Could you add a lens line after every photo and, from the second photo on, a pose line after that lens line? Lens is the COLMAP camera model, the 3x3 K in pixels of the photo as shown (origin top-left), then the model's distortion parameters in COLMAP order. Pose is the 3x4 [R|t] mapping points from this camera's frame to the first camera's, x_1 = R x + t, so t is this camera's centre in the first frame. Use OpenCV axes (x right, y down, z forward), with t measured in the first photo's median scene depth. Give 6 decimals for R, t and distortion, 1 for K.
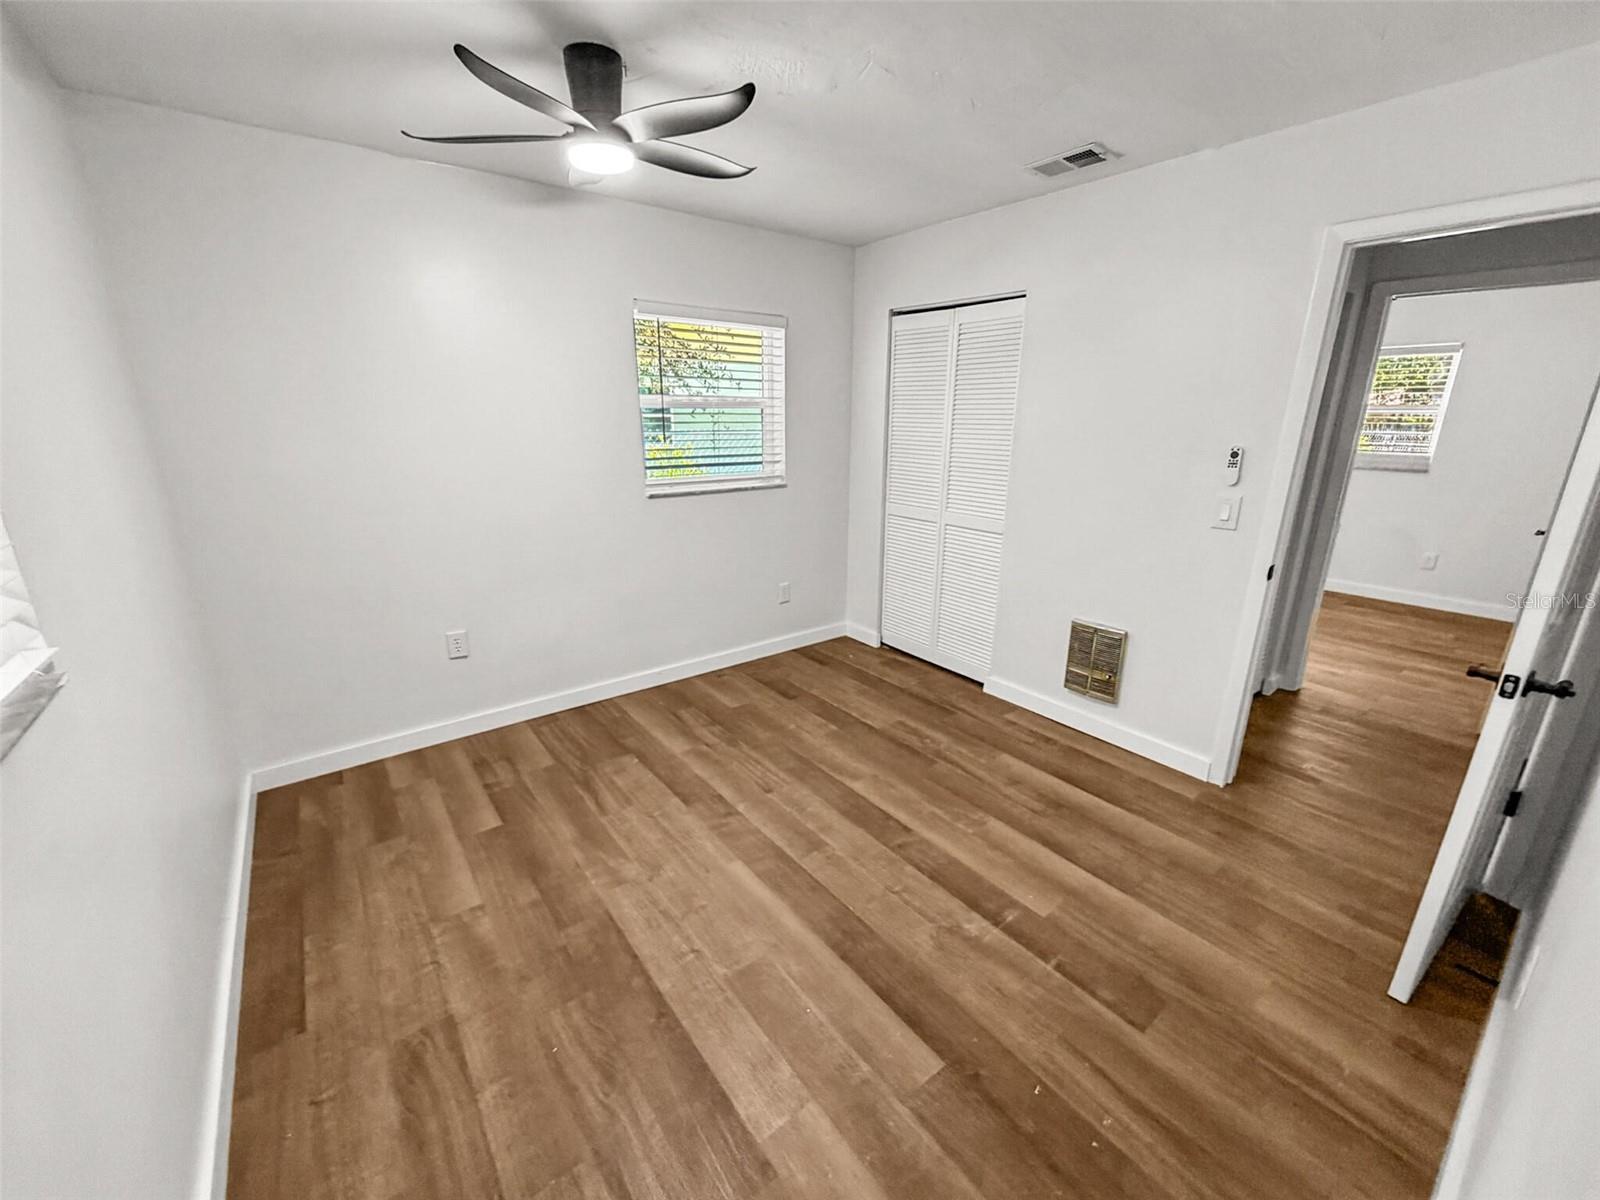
lens RADIAL K [[638.9, 0, 797.2], [0, 638.9, 597.3], [0, 0, 1]] dist [-0.007150, -0.000565]
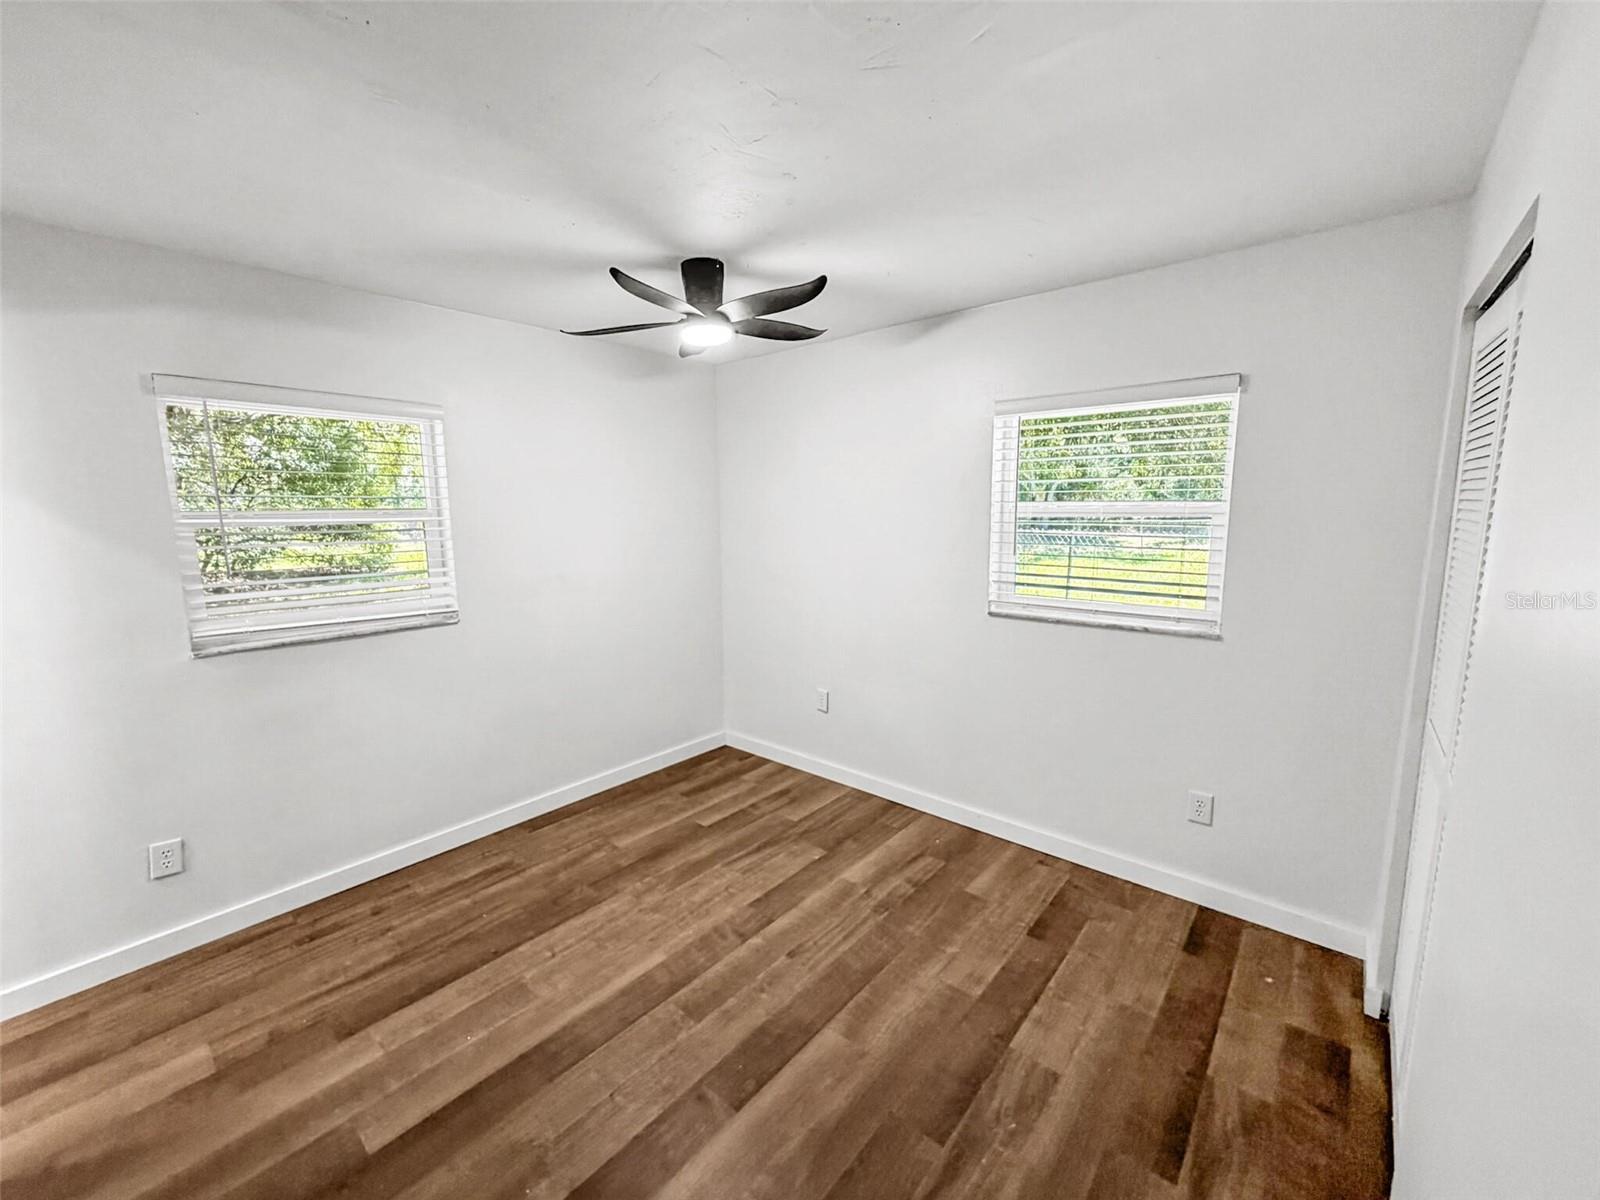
lens RADIAL K [[638.9, 0, 797.5], [0, 638.9, 602.9], [0, 0, 1]] dist [-0.007150, -0.000565]
pose [[0.211149, 0.140099, -0.967361, 0.716645], [-0.267351, 0.960213, 0.080708, -0.220910], [0.940180, 0.241584, 0.240204, 0.689544]]
